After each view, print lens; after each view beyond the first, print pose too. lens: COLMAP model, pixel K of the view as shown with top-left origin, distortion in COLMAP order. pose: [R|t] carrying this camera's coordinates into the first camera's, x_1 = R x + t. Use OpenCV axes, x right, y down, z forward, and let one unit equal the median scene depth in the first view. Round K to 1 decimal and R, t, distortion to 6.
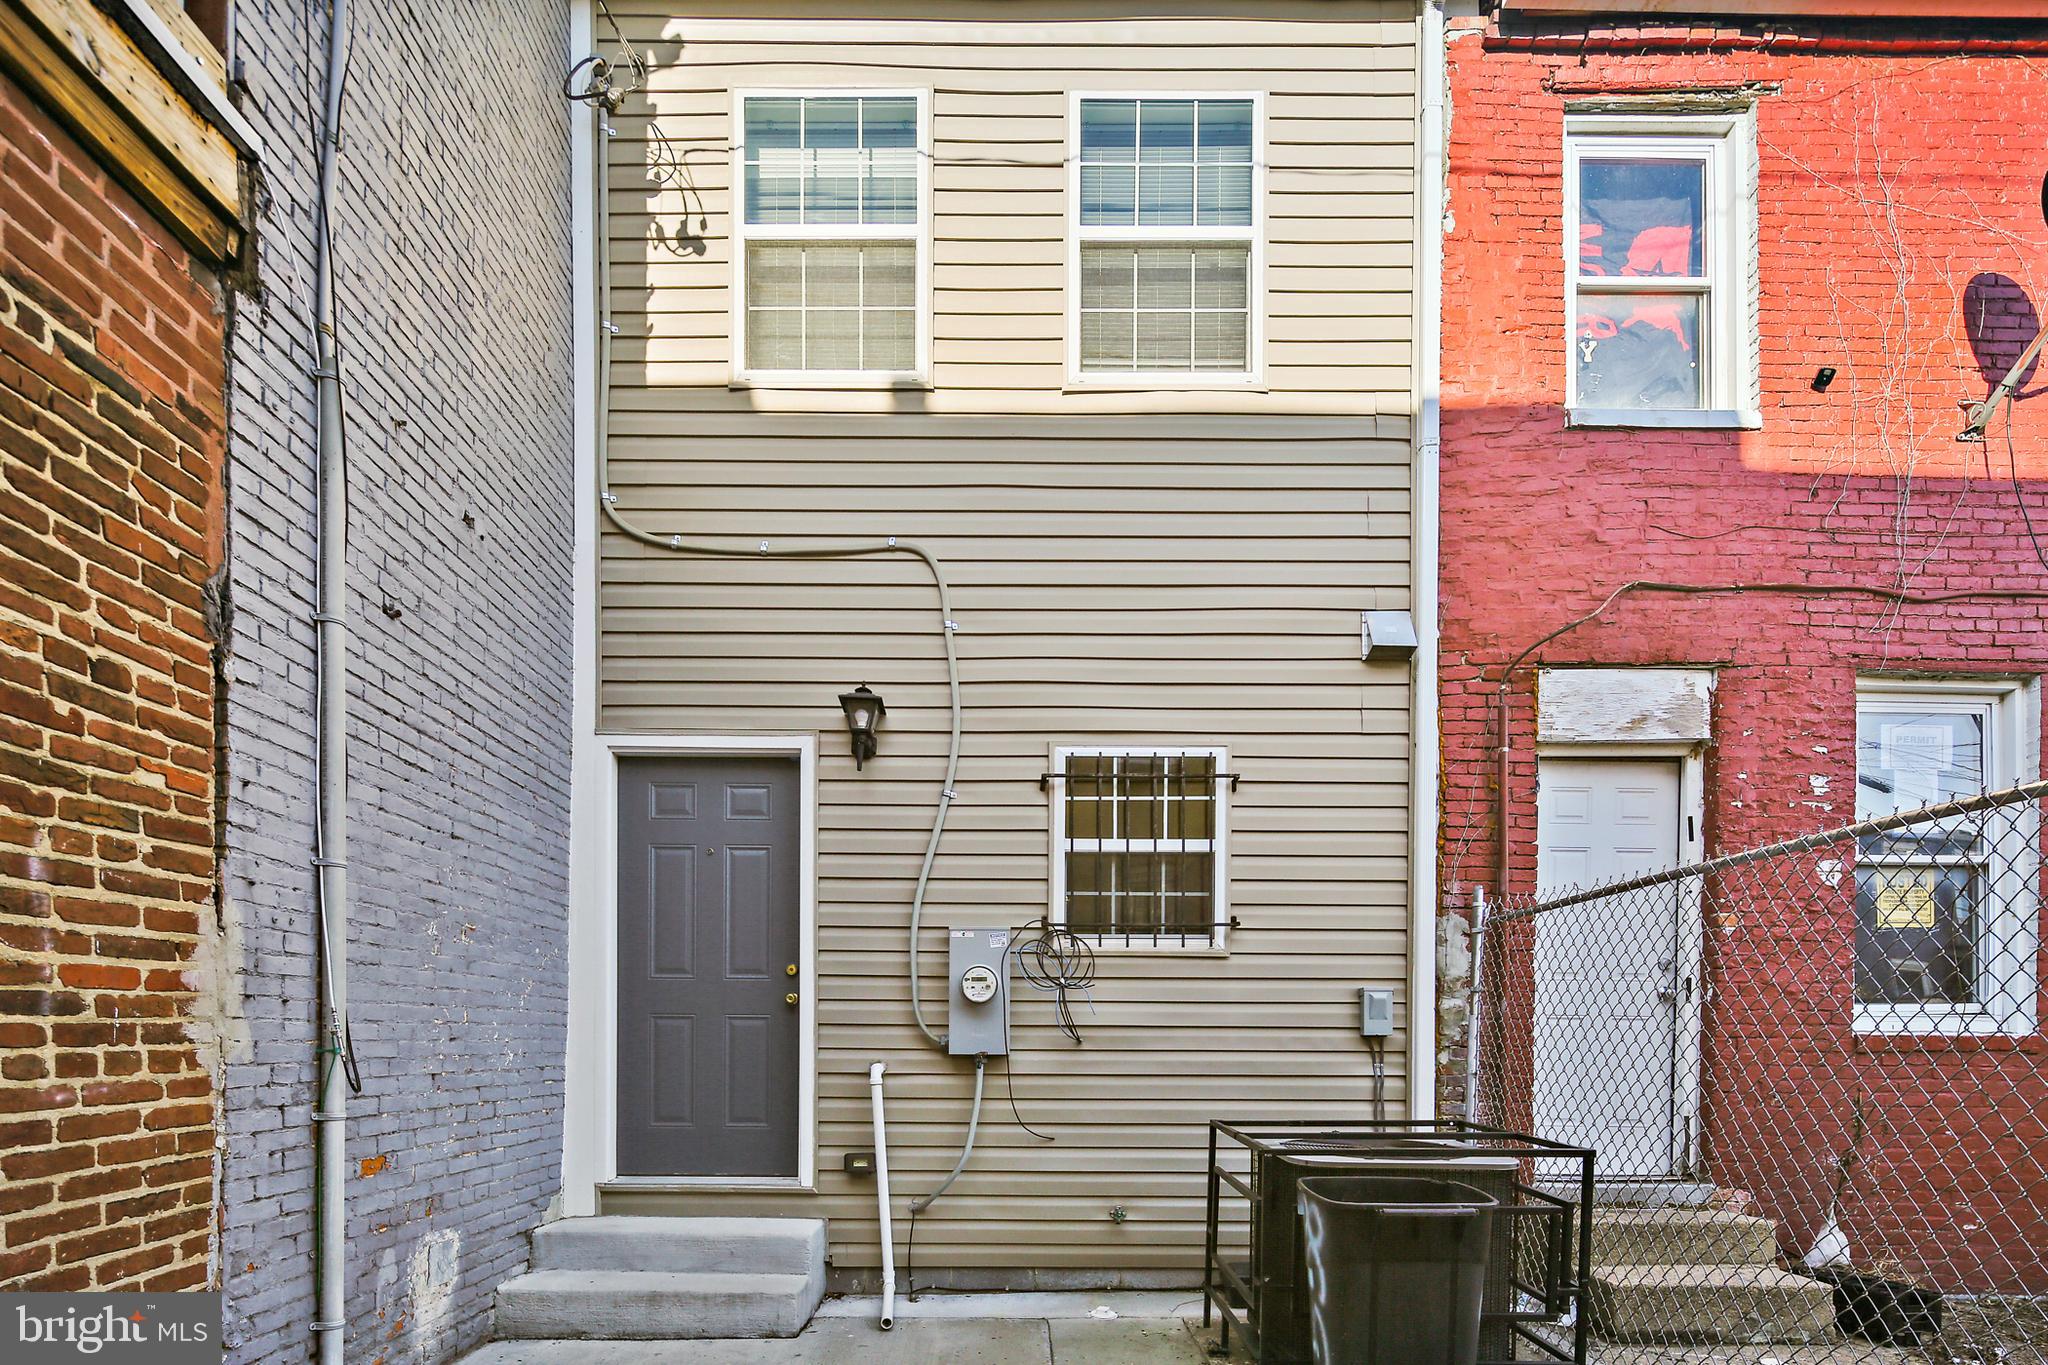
lens RADIAL K [[1009.0, 0, 958.9], [0, 1009.0, 726.3], [0, 0, 1]] dist [0.007159, -0.005916]
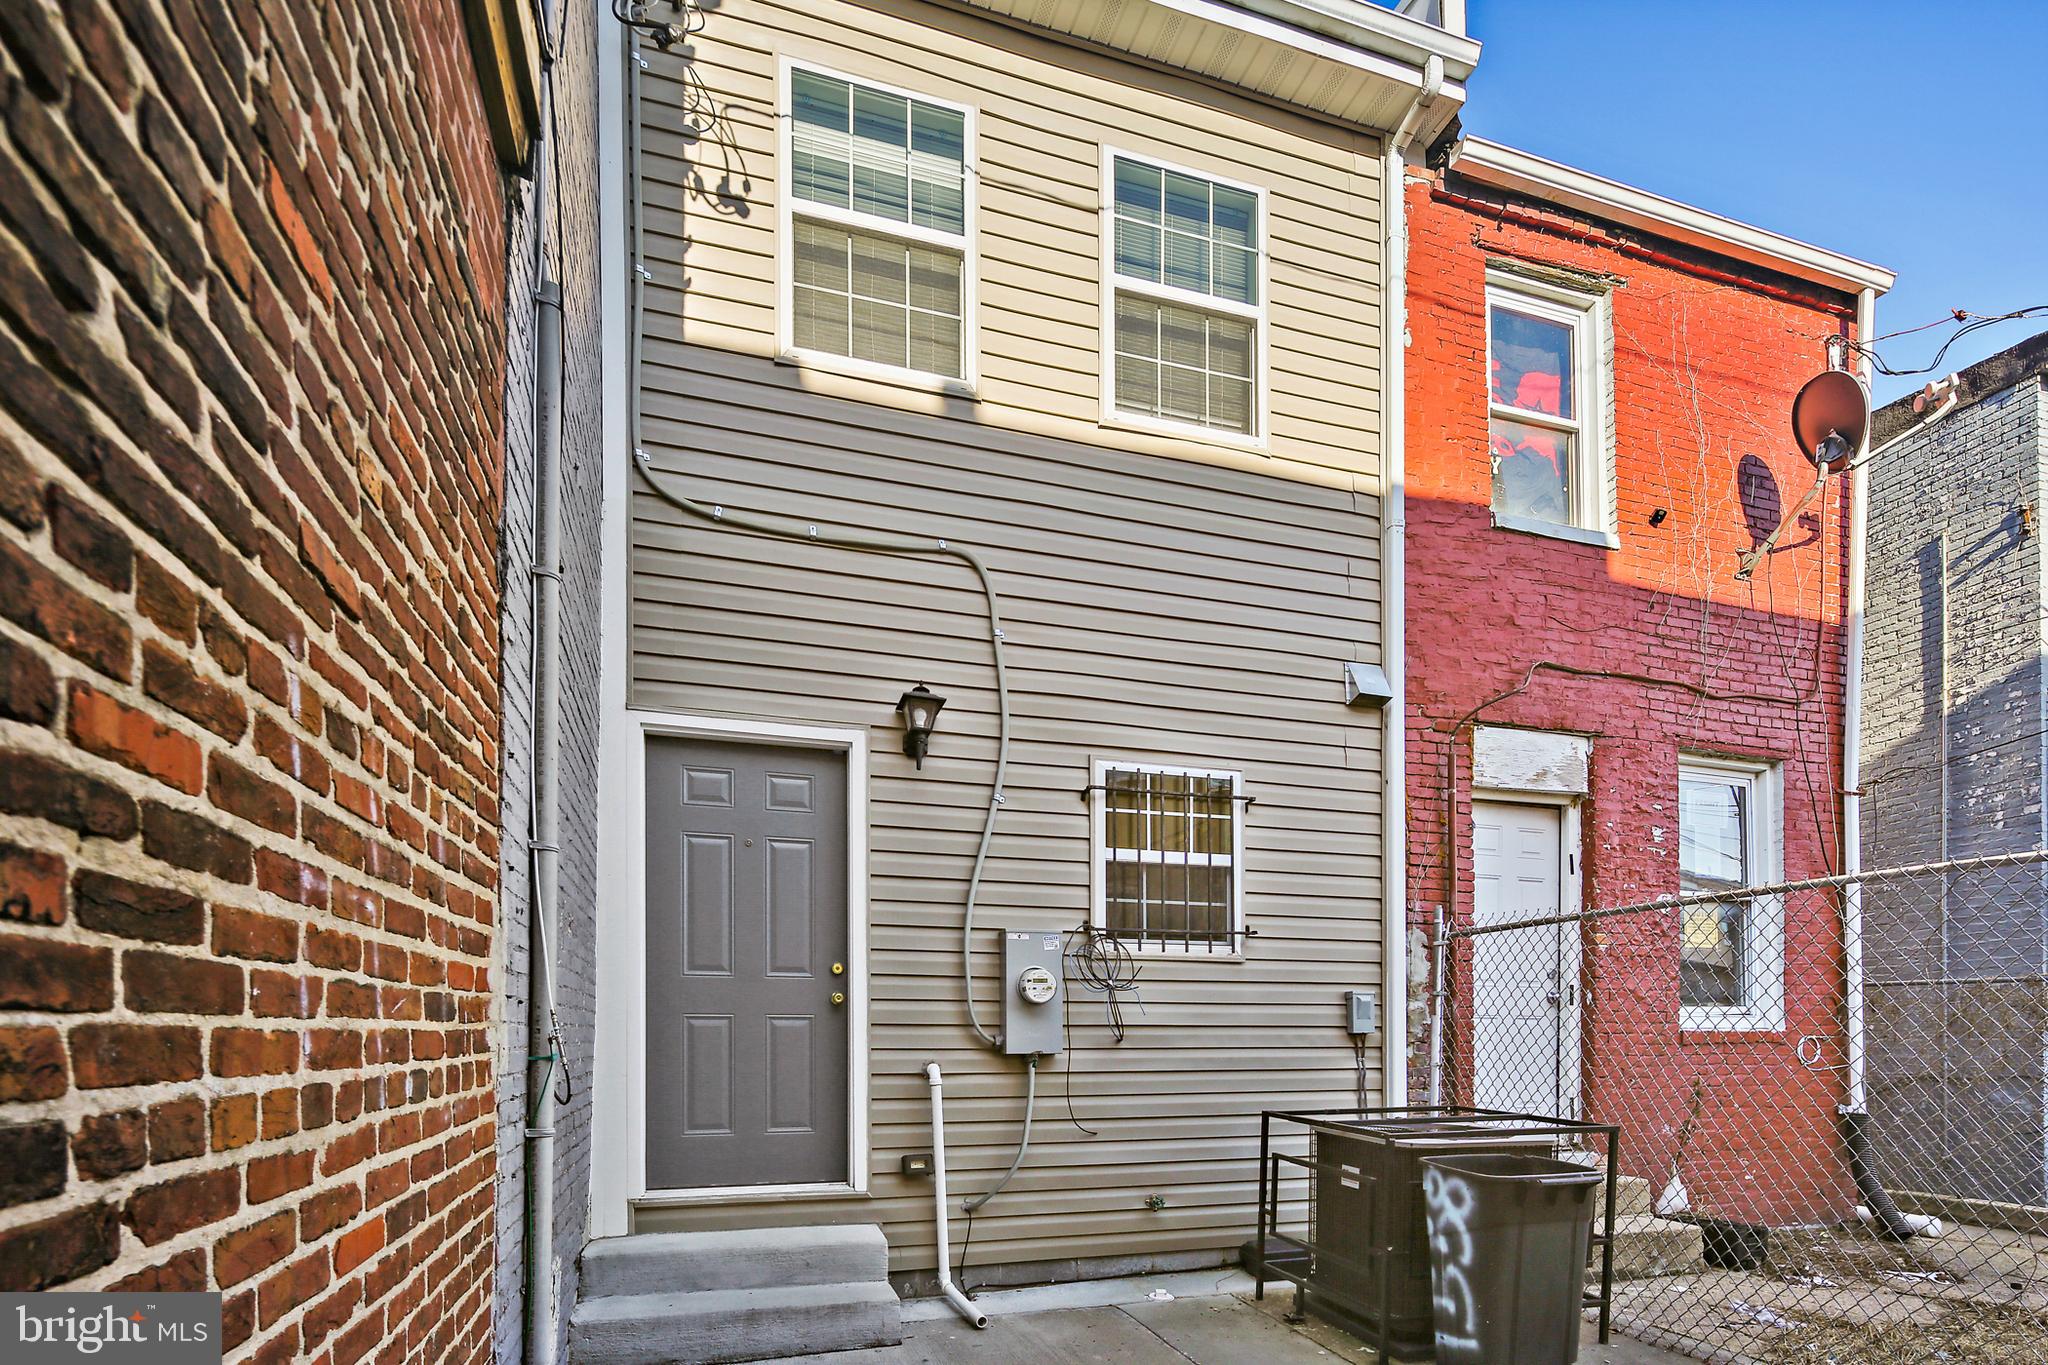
lens RADIAL K [[1009.0, 0, 1019.1], [0, 1009.0, 699.5], [0, 0, 1]] dist [0.007159, -0.005916]
pose [[0.952144, 0.091479, 0.291640, -0.289483], [-0.085368, 0.995781, -0.033641, -0.000413], [-0.293487, 0.007134, 0.955936, 0.010756]]
